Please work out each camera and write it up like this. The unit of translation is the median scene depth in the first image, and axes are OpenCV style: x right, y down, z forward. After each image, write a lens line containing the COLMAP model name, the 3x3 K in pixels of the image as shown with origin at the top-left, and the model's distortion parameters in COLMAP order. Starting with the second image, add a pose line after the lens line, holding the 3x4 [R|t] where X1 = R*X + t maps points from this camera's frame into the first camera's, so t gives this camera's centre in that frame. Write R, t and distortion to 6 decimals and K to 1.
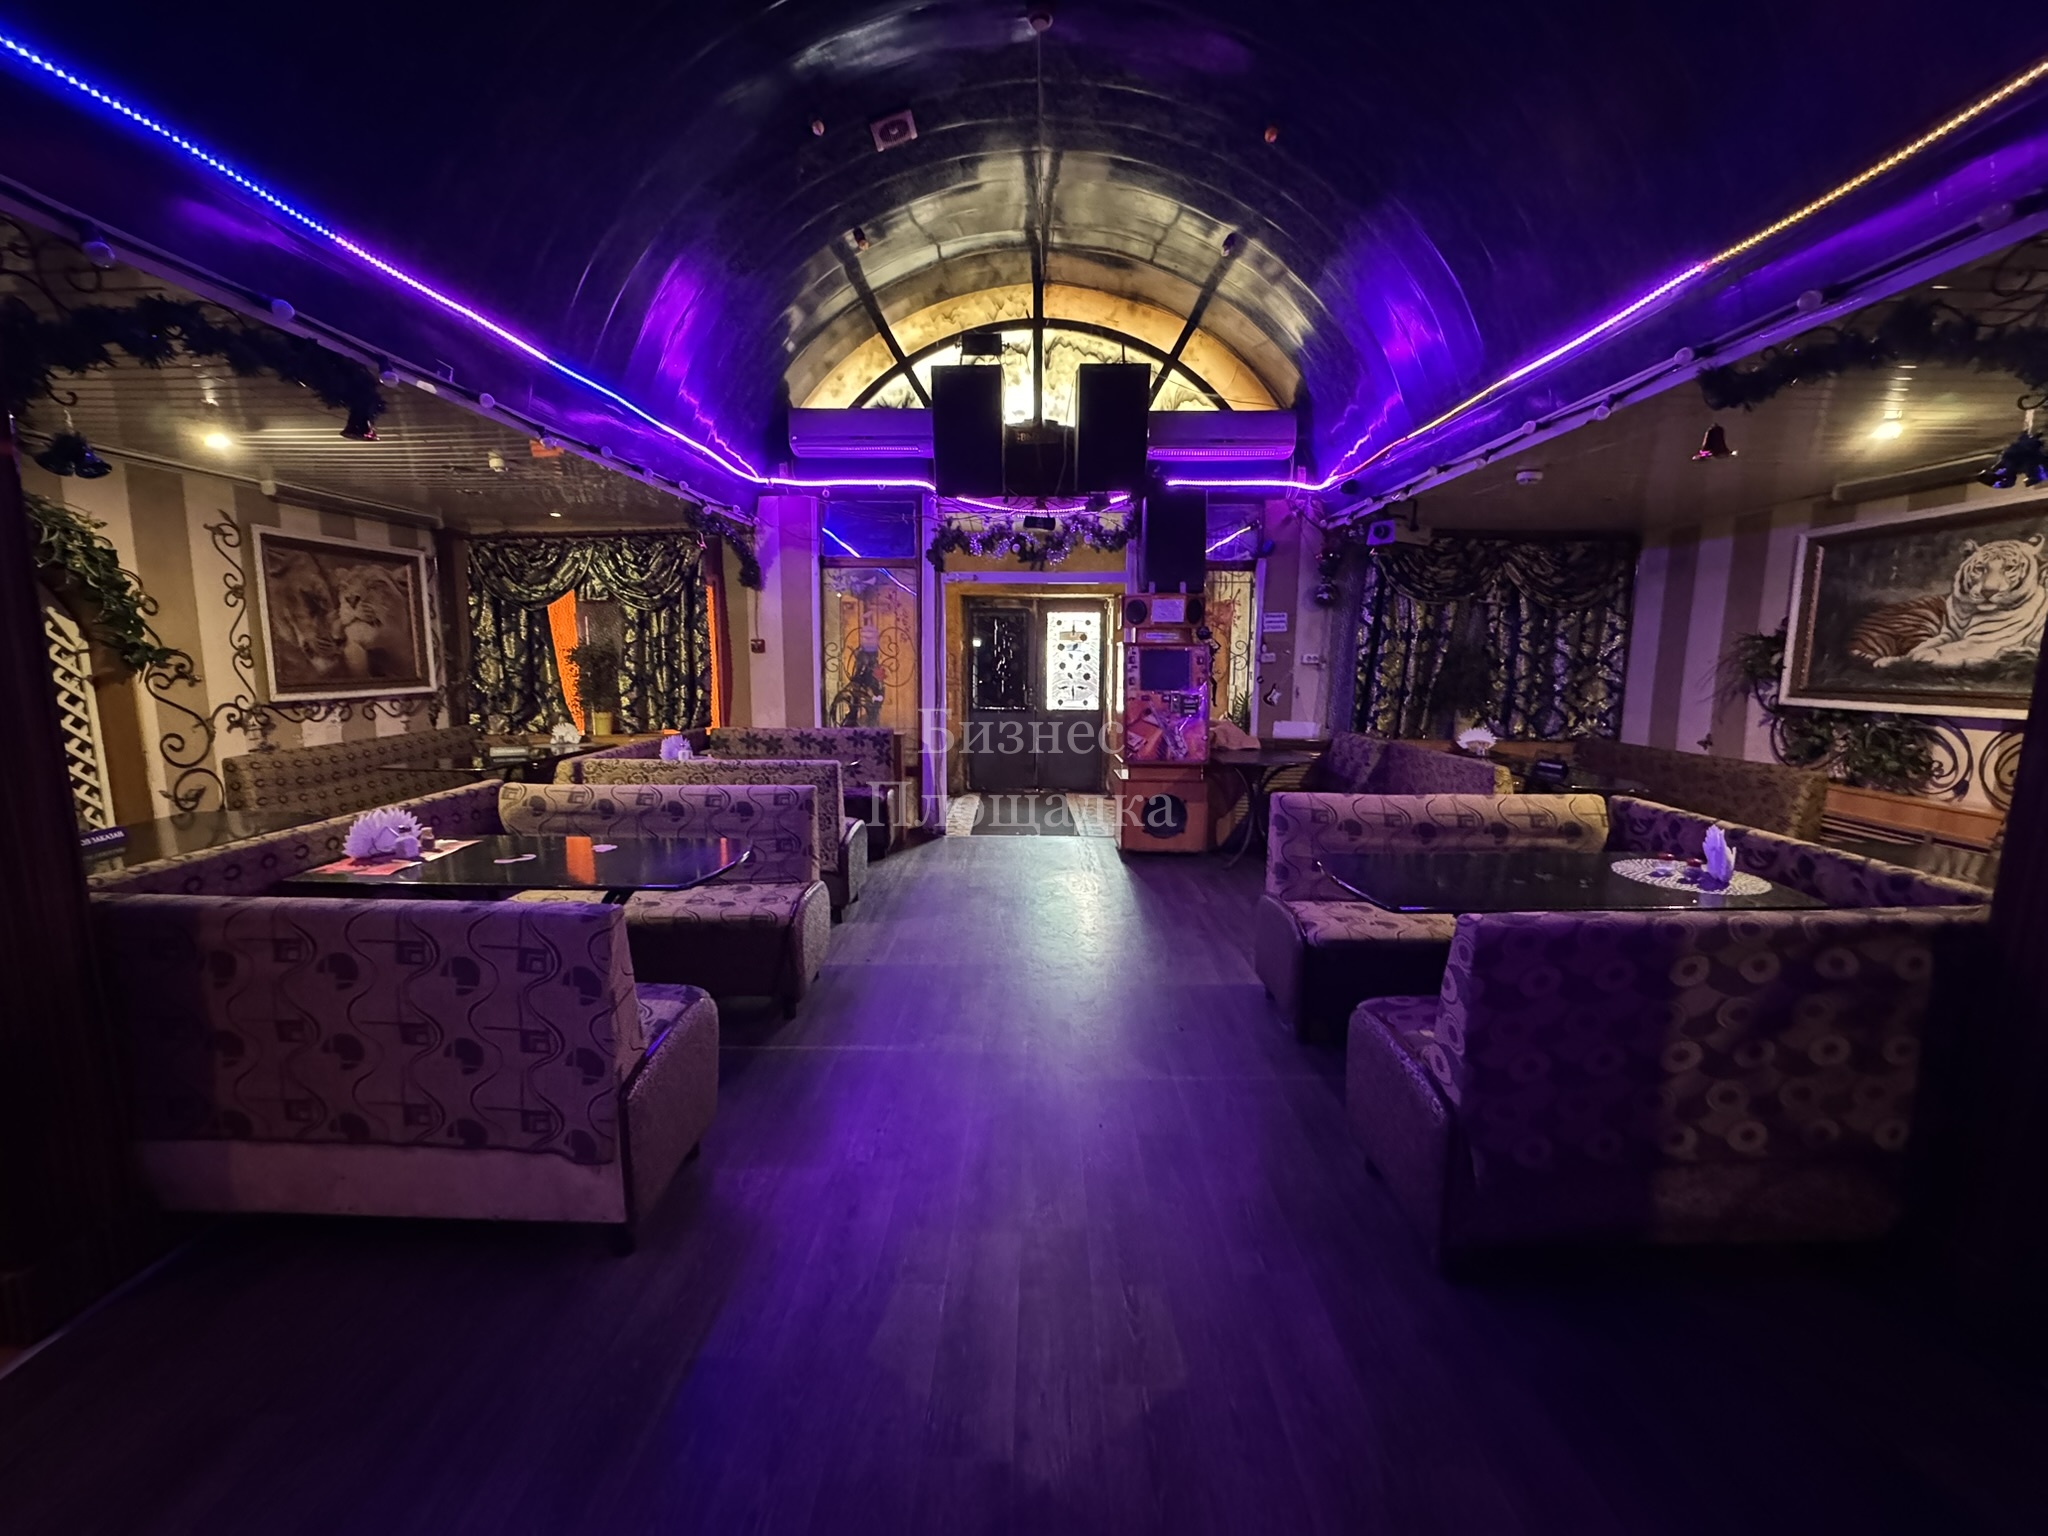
lens RADIAL K [[808.4, 0, 1022.3], [0, 808.4, 765.1], [0, 0, 1]] dist [-0.002791, 0.000363]
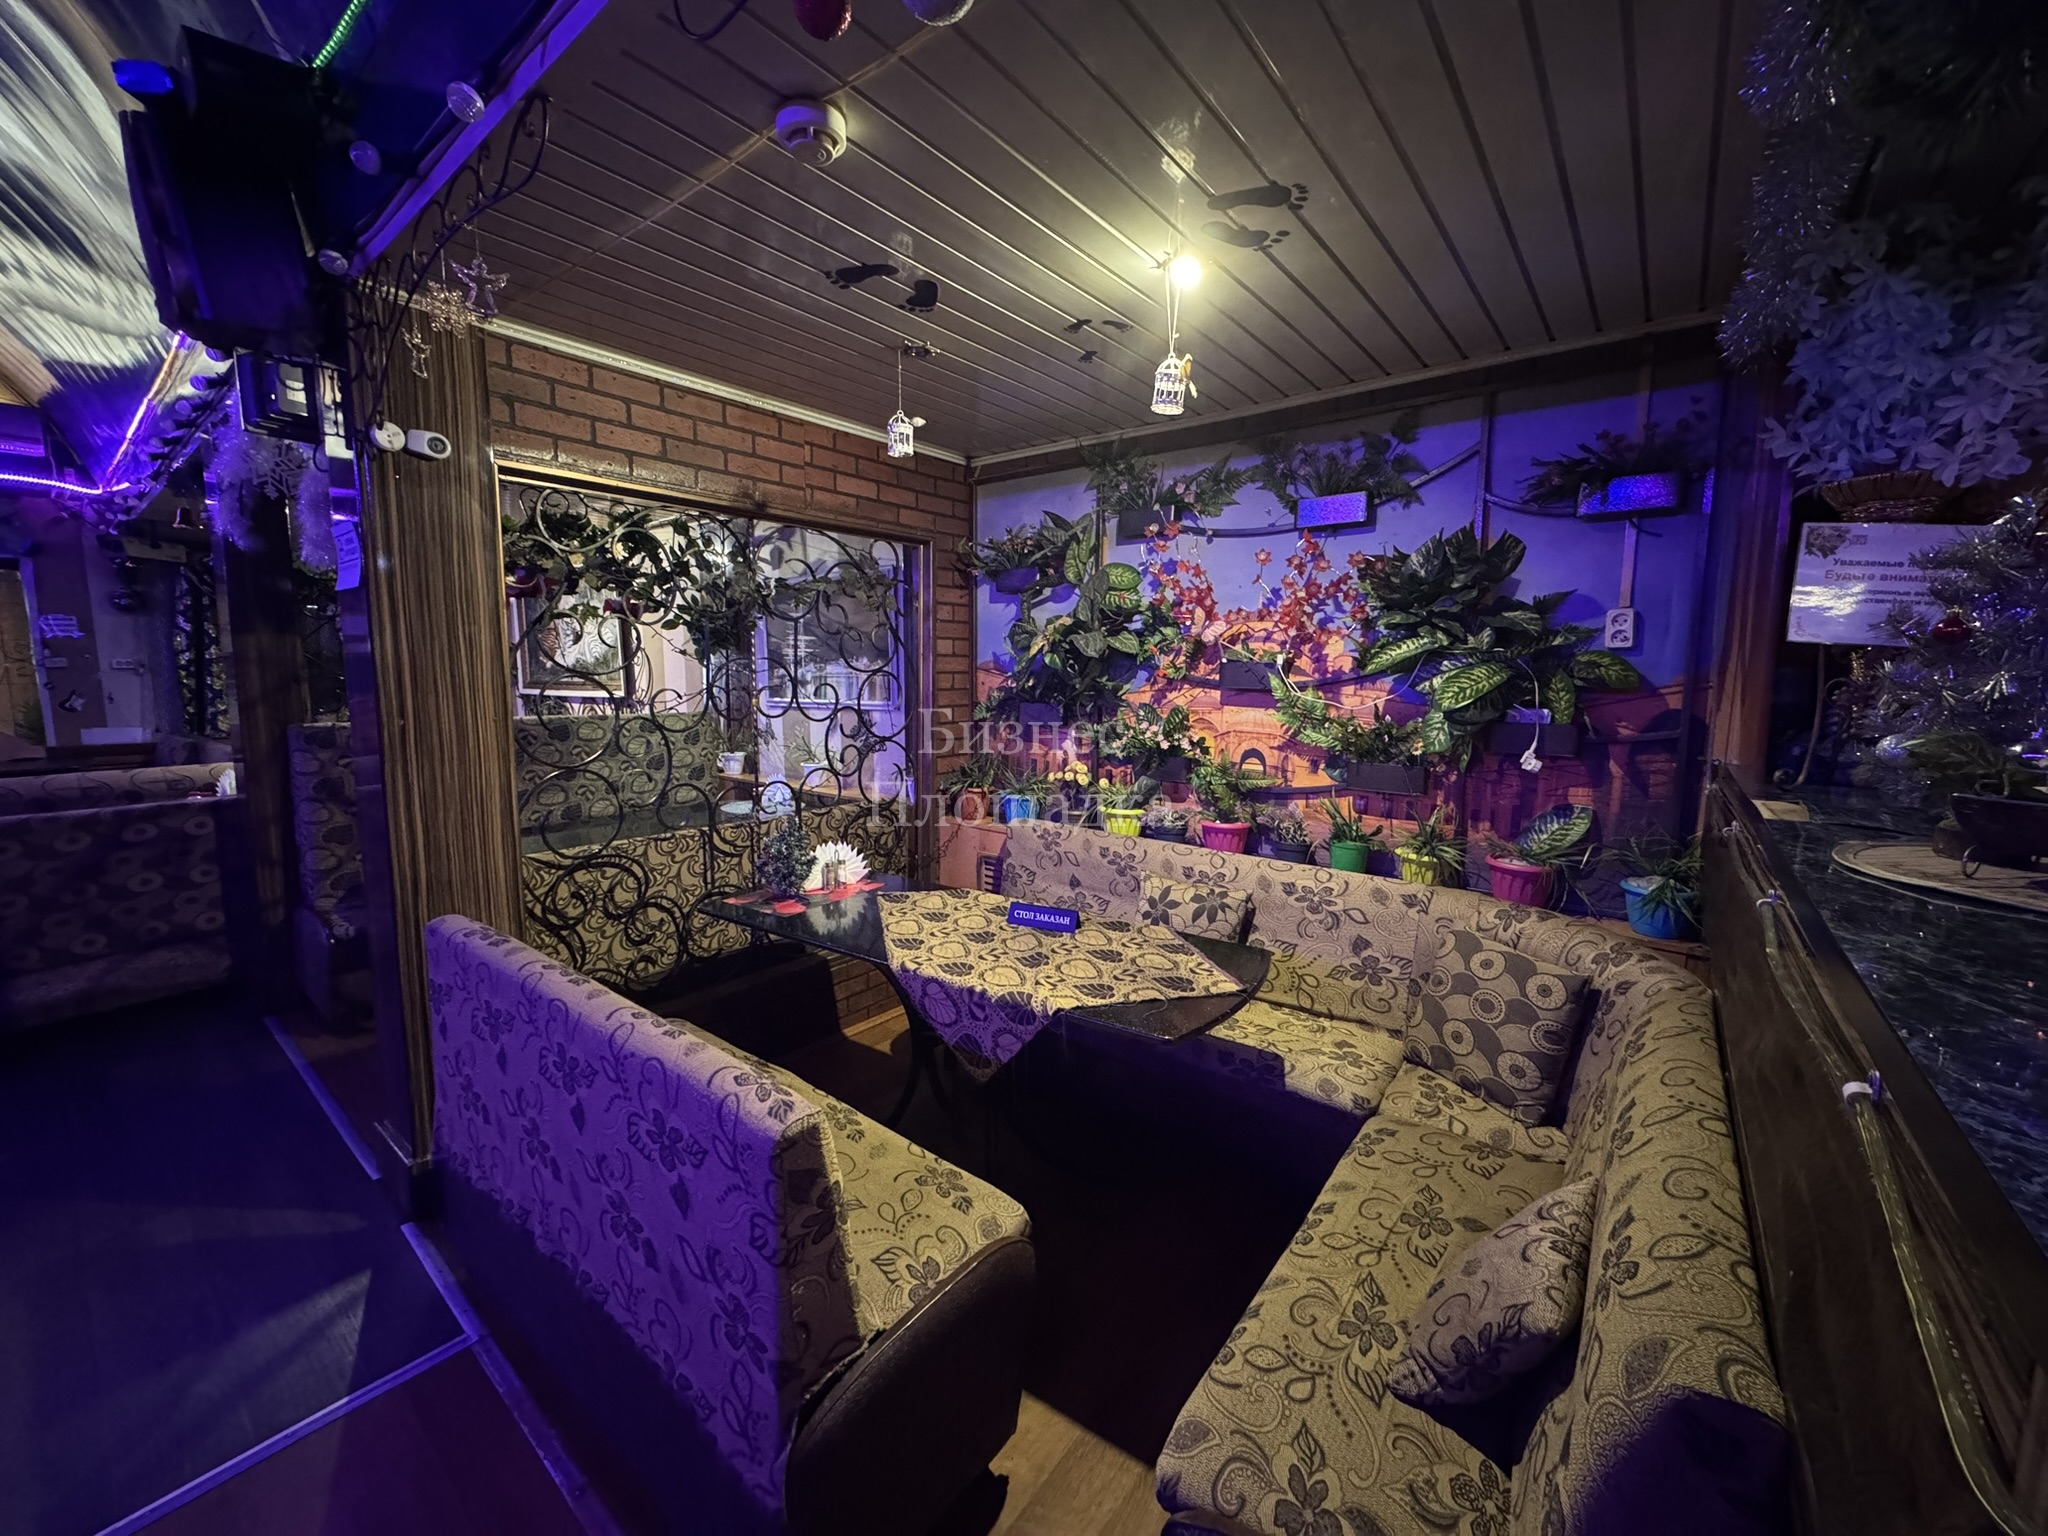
lens RADIAL K [[808.4, 0, 1026.5], [0, 808.4, 762.8], [0, 0, 1]] dist [-0.002791, 0.000363]
pose [[0.610418, -0.096487, 0.786181, 0.255075], [0.106646, 0.993527, 0.039130, 0.072257], [-0.784867, 0.059958, 0.616756, -0.498101]]
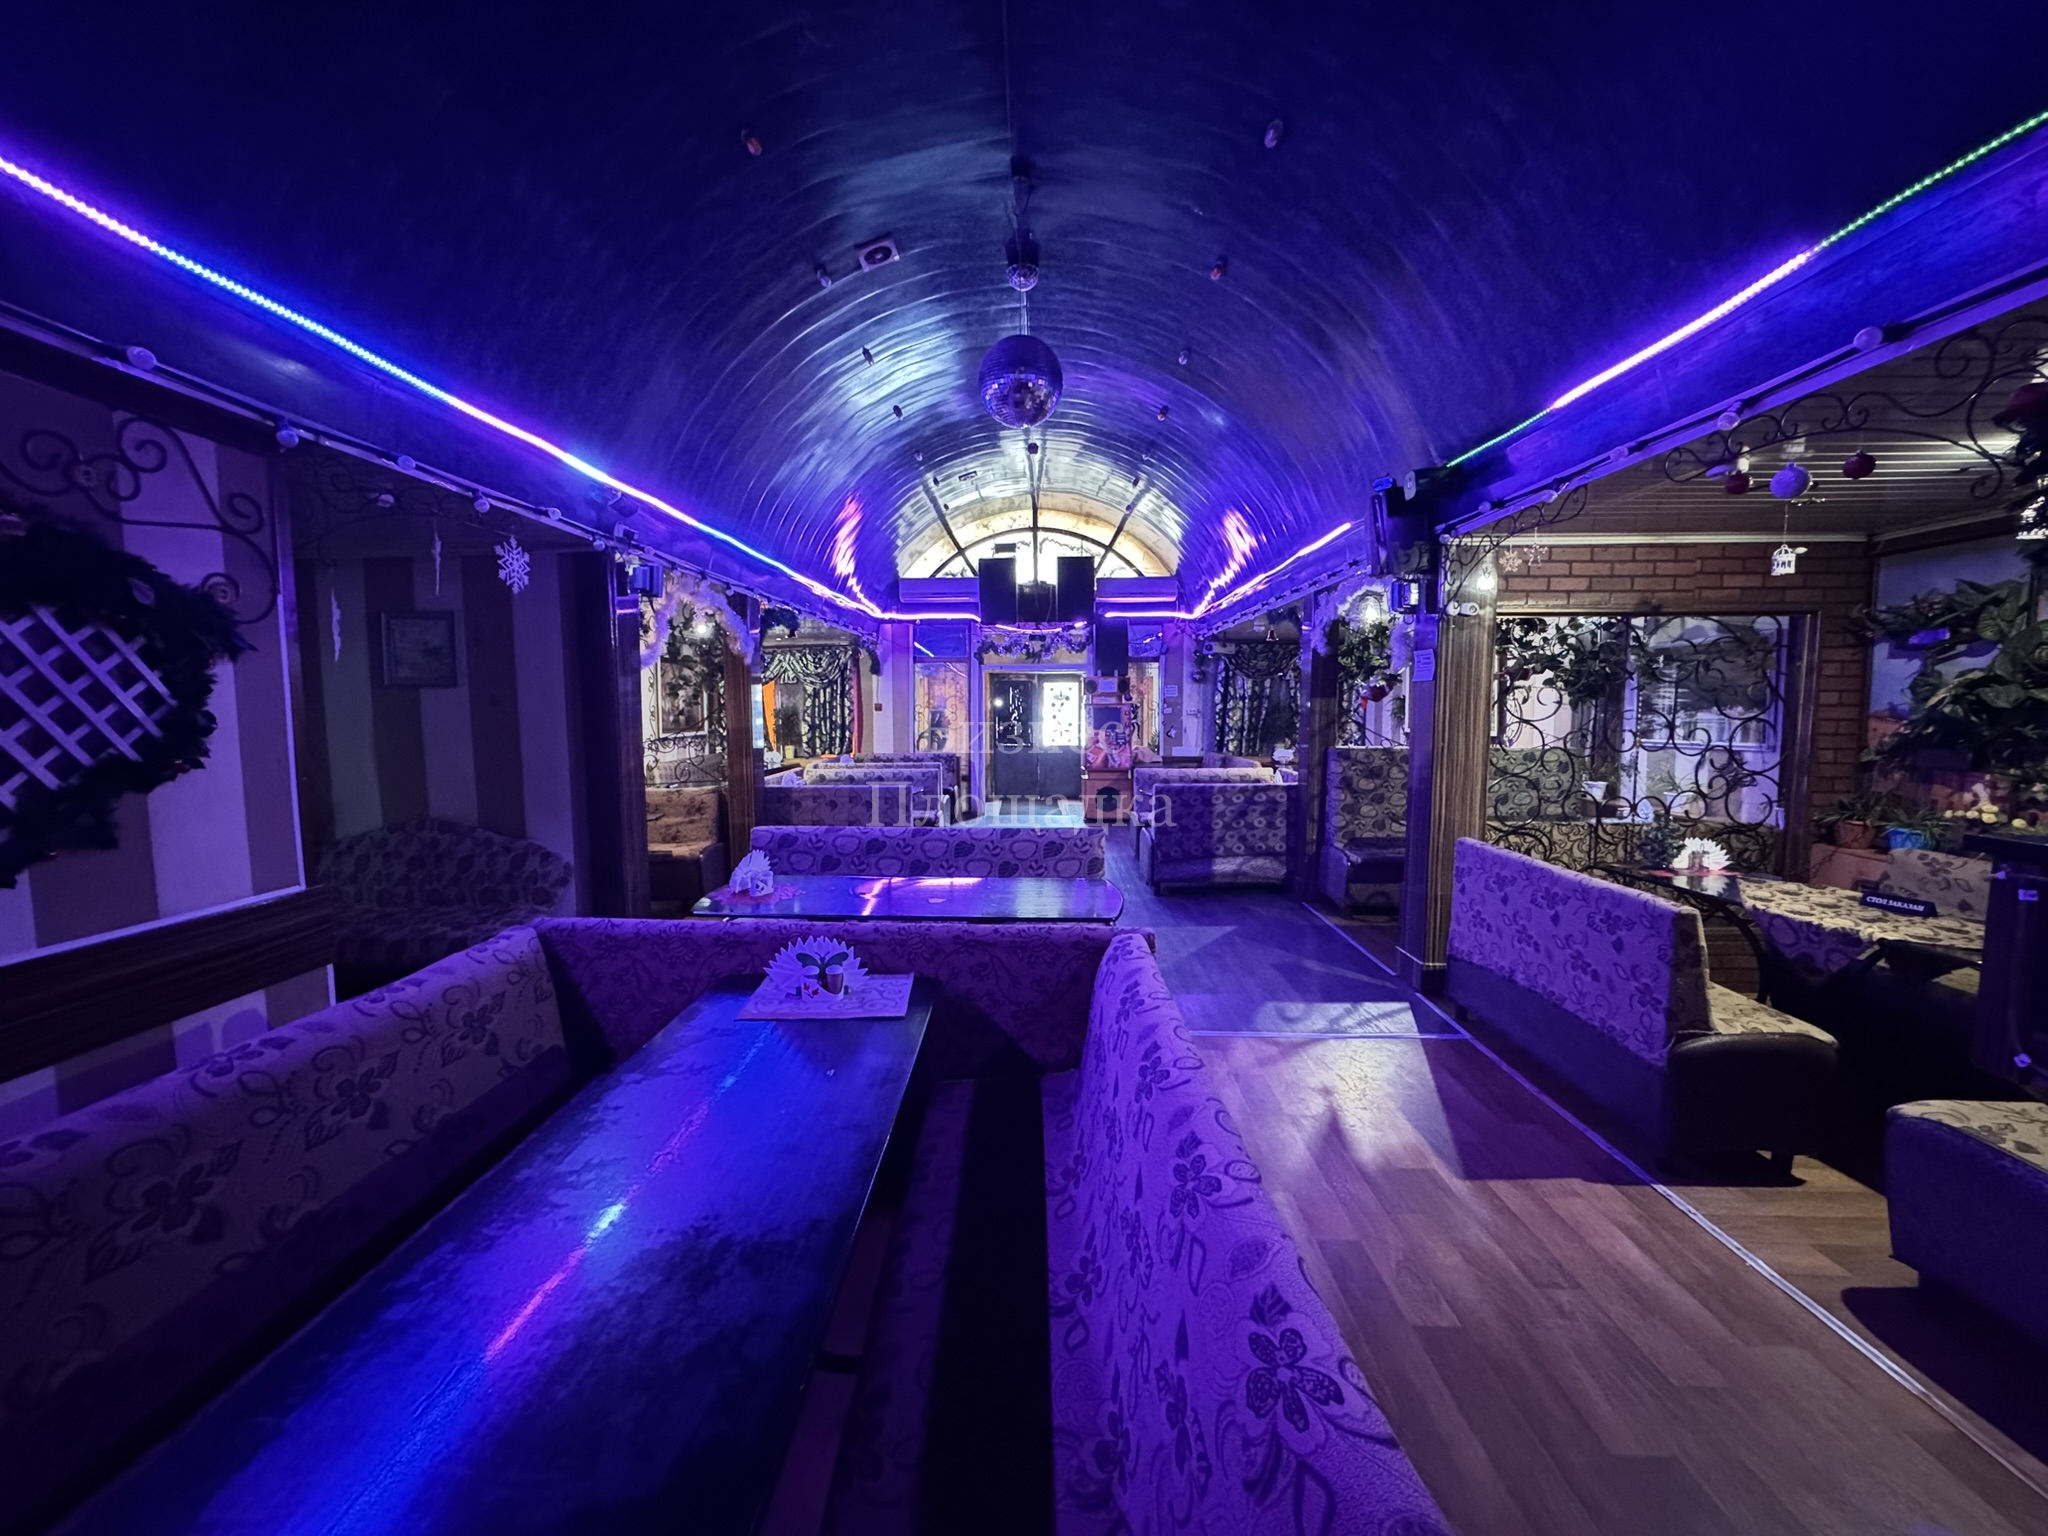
lens RADIAL K [[808.4, 0, 1023.6], [0, 808.4, 765.7], [0, 0, 1]] dist [-0.002791, 0.000363]
pose [[0.999931, -0.009759, -0.006522, 0.000198], [0.009321, 0.997901, -0.064084, 0.100966], [0.007134, 0.064019, 0.997923, -0.788061]]
